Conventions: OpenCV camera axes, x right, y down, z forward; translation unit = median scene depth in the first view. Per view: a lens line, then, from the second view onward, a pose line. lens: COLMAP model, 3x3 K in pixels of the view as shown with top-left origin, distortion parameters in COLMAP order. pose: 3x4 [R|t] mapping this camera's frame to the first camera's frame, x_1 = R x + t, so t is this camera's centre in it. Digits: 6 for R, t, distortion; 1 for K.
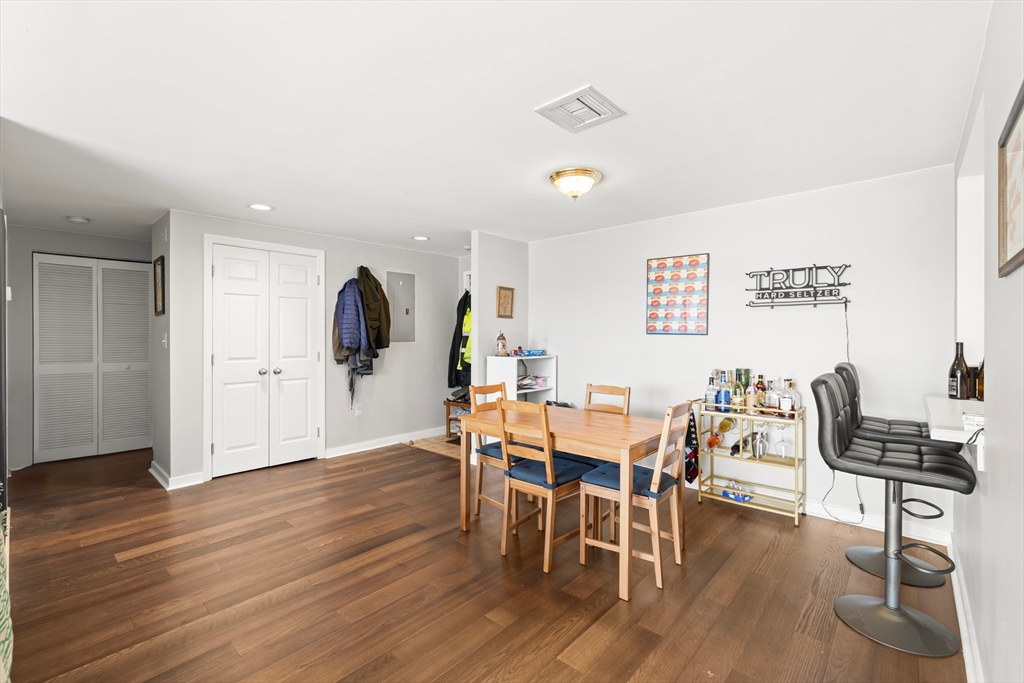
lens RADIAL K [[443.6, 0, 512.0], [0, 443.6, 342.8], [0, 0, 1]] dist [-0.002257, 0.001296]
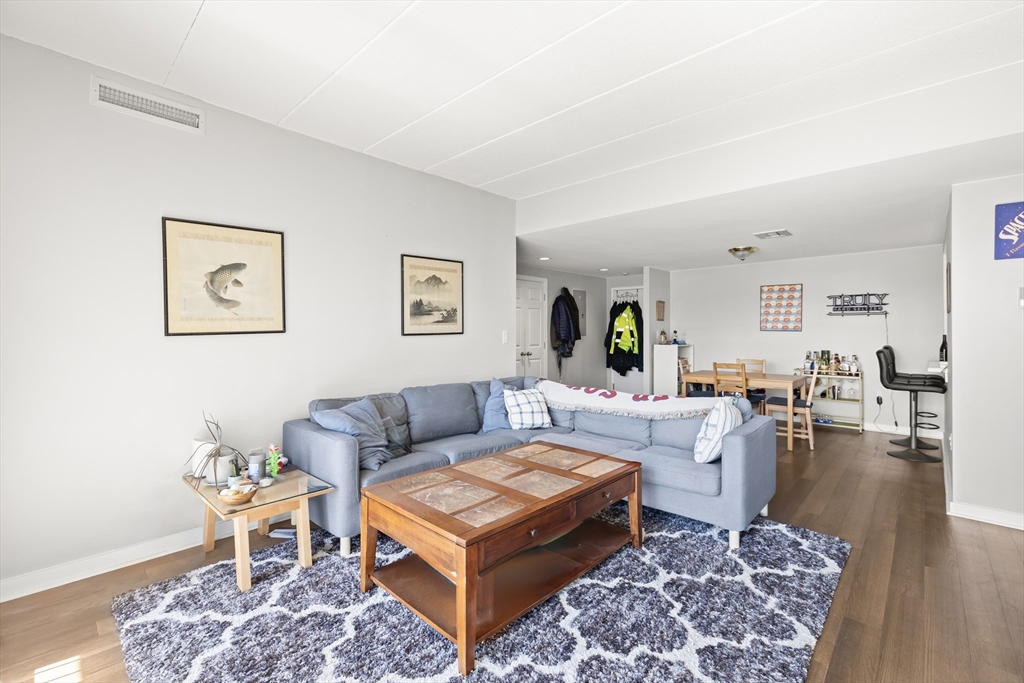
lens RADIAL K [[443.6, 0, 512.0], [0, 443.6, 334.4], [0, 0, 1]] dist [-0.002257, 0.001296]
pose [[0.999784, -0.000387, -0.020801, -0.721144], [0.000162, 0.999942, -0.010806, 0.013957], [0.020804, 0.010800, 0.999725, -0.826953]]
